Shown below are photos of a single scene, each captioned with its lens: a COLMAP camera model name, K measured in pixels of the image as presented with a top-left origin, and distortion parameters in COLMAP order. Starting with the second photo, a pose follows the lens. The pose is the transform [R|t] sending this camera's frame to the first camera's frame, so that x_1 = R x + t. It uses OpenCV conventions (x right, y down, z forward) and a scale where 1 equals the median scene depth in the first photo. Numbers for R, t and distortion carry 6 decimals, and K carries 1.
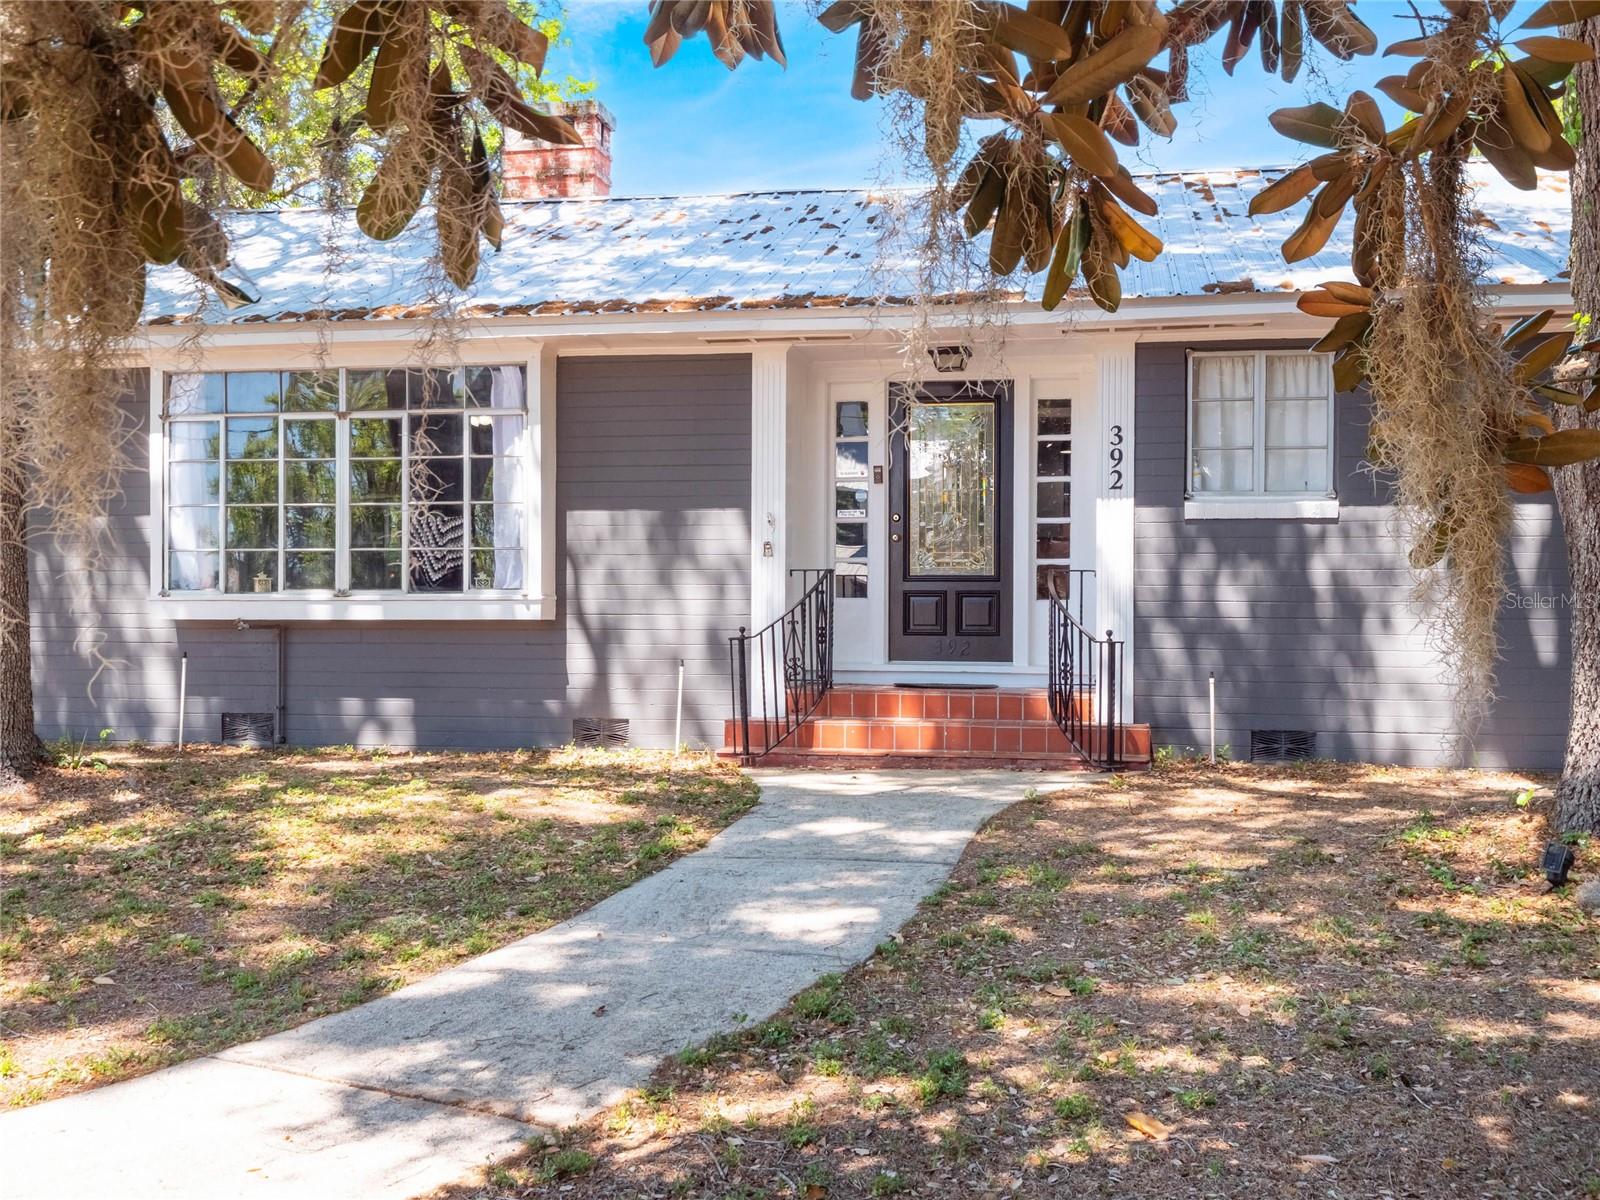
lens RADIAL K [[1561.8, 0, 785.0], [0, 1561.8, 595.6], [0, 0, 1]] dist [0.014624, 0.000000]
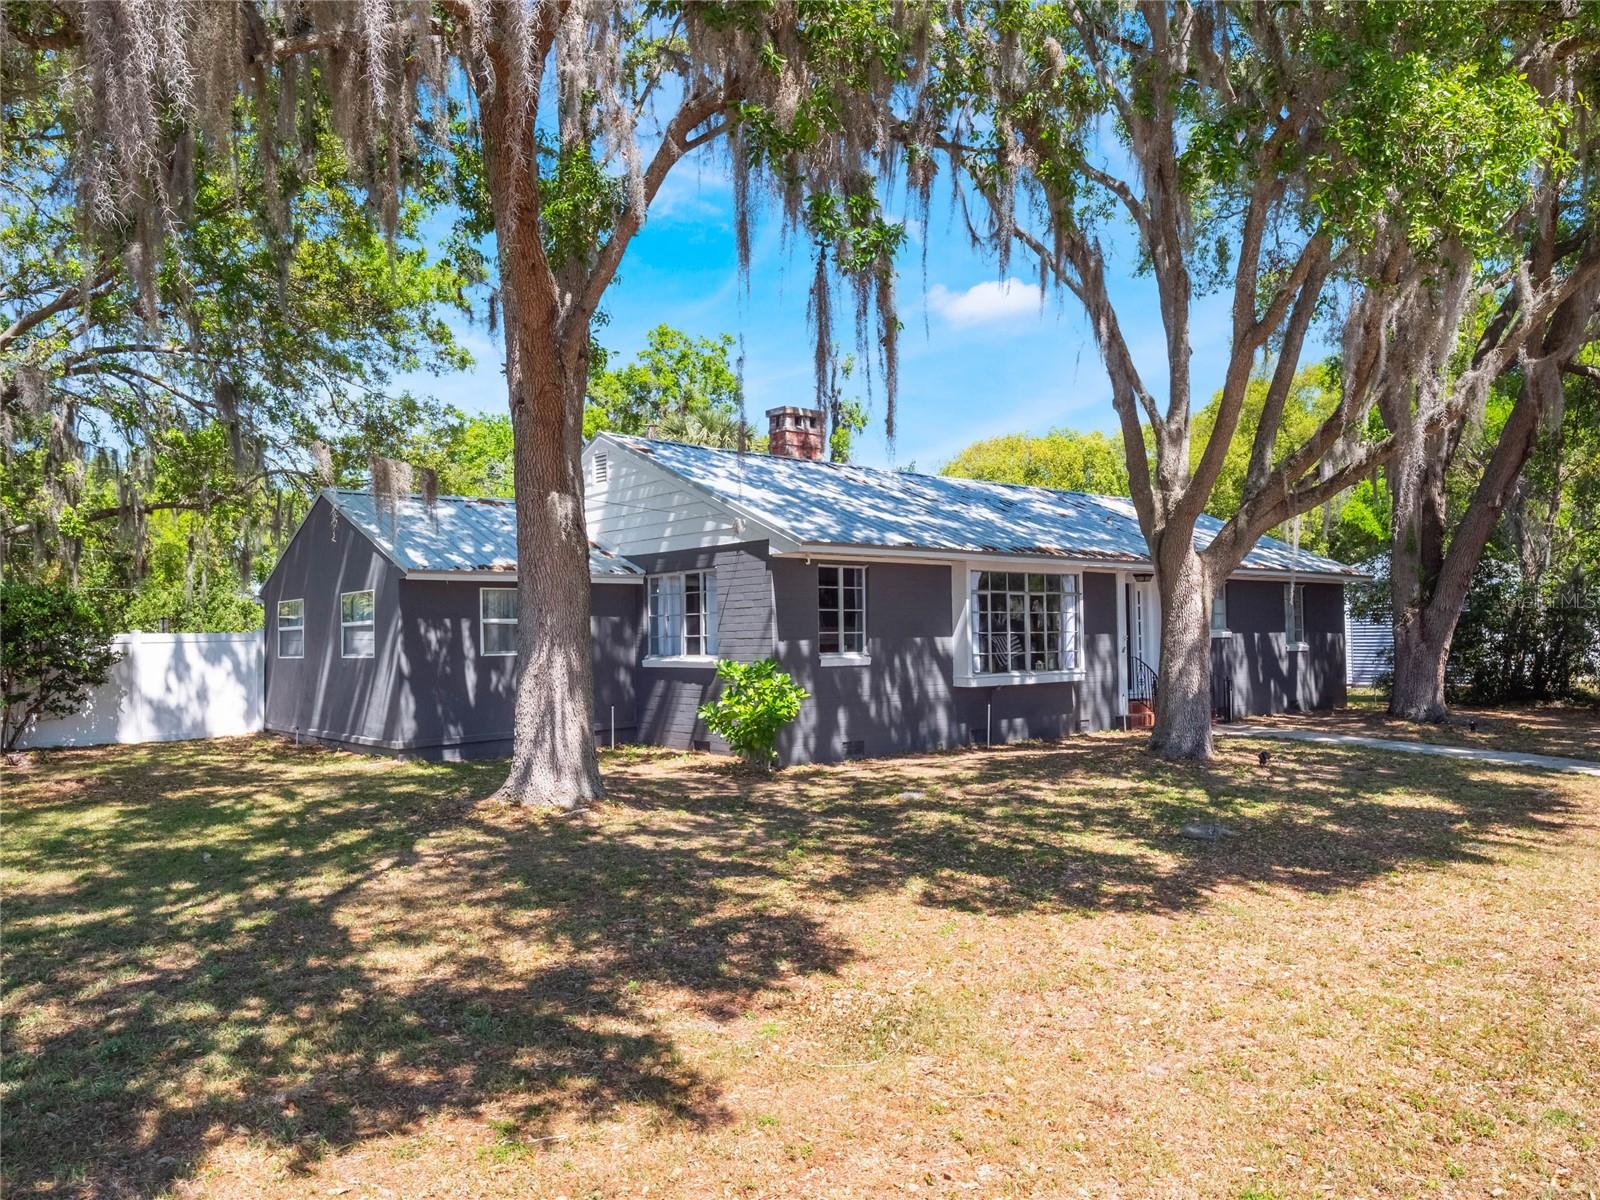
lens RADIAL K [[1133.4, 0, 746.3], [0, 1133.4, 585.8], [0, 0, 1]] dist [-0.050064, -0.002104]
pose [[0.670655, 0.026195, 0.741307, -1.836510], [0.010960, 0.998917, -0.045213, -0.058889], [-0.741689, 0.038447, 0.669641, 0.212255]]
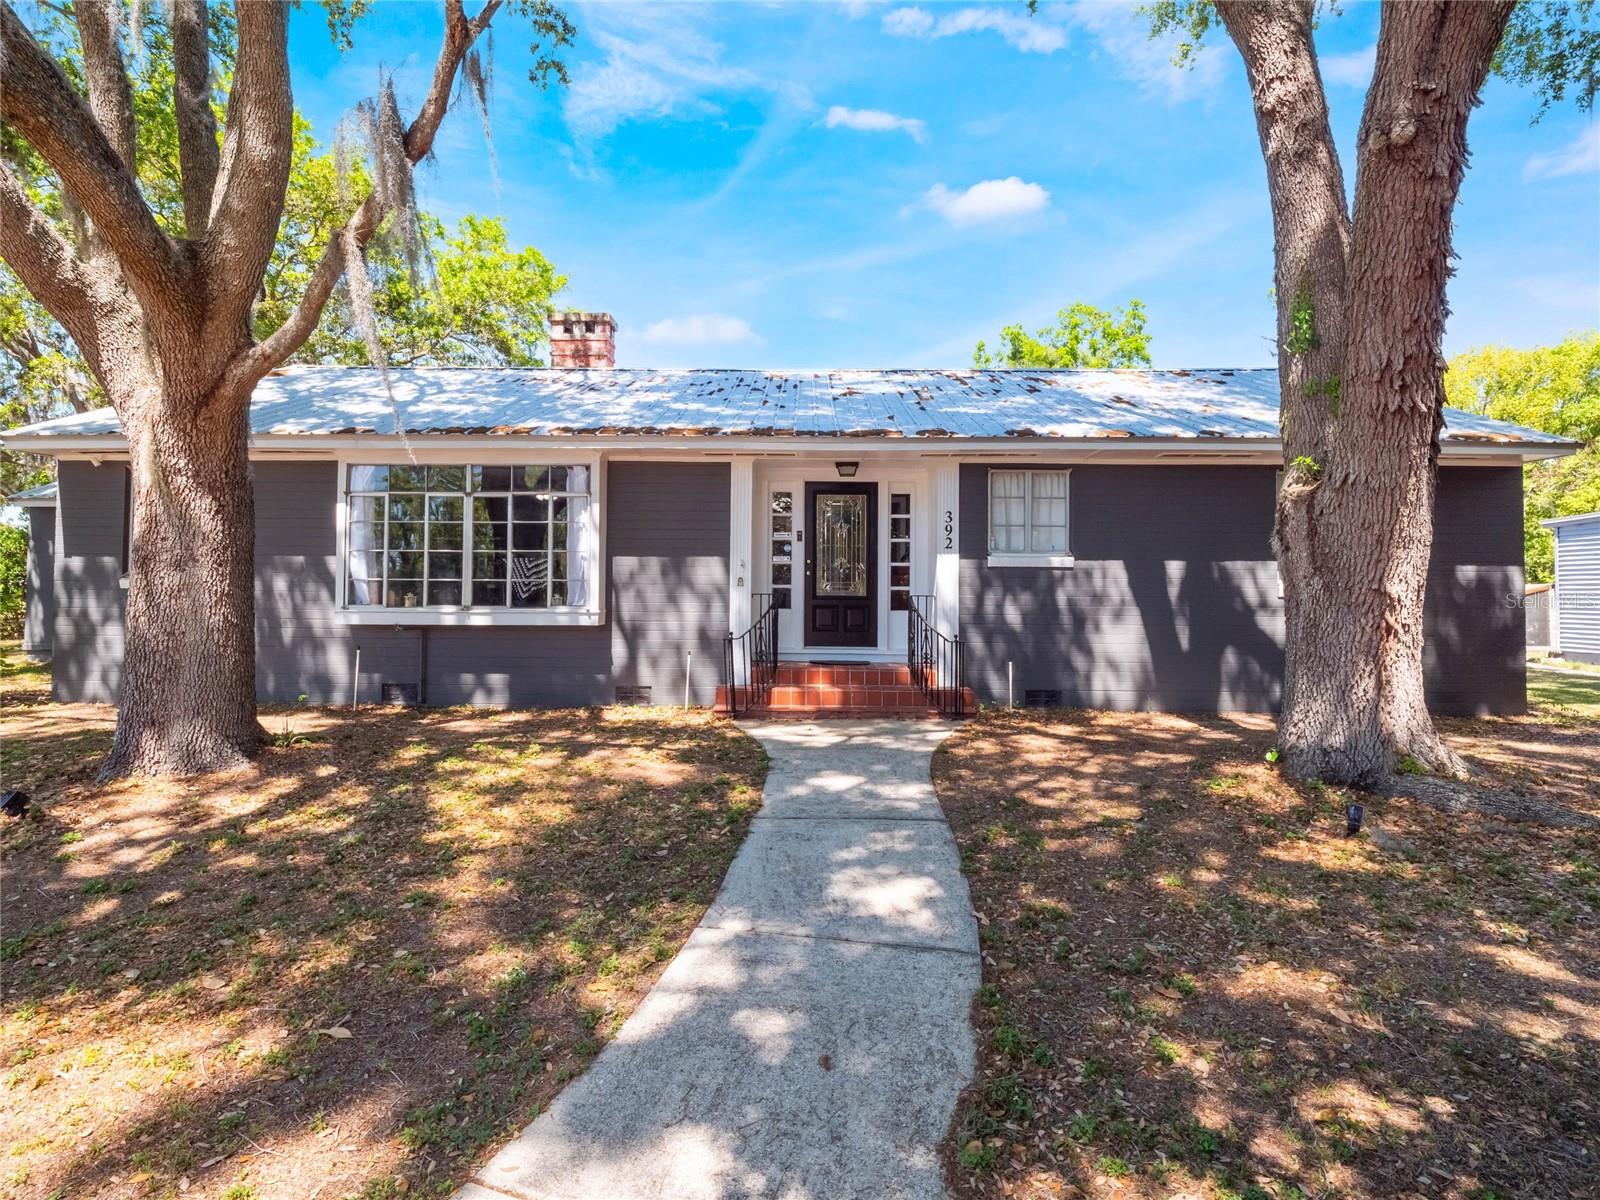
lens RADIAL K [[782.4, 0, 775.6], [0, 782.4, 553.3], [0, 0, 1]] dist [-0.008548, -0.004536]
pose [[0.988112, 0.010934, 0.153350, -0.100618], [-0.005688, 0.999385, -0.034607, -0.031585], [-0.153634, 0.033323, 0.987566, 0.185269]]
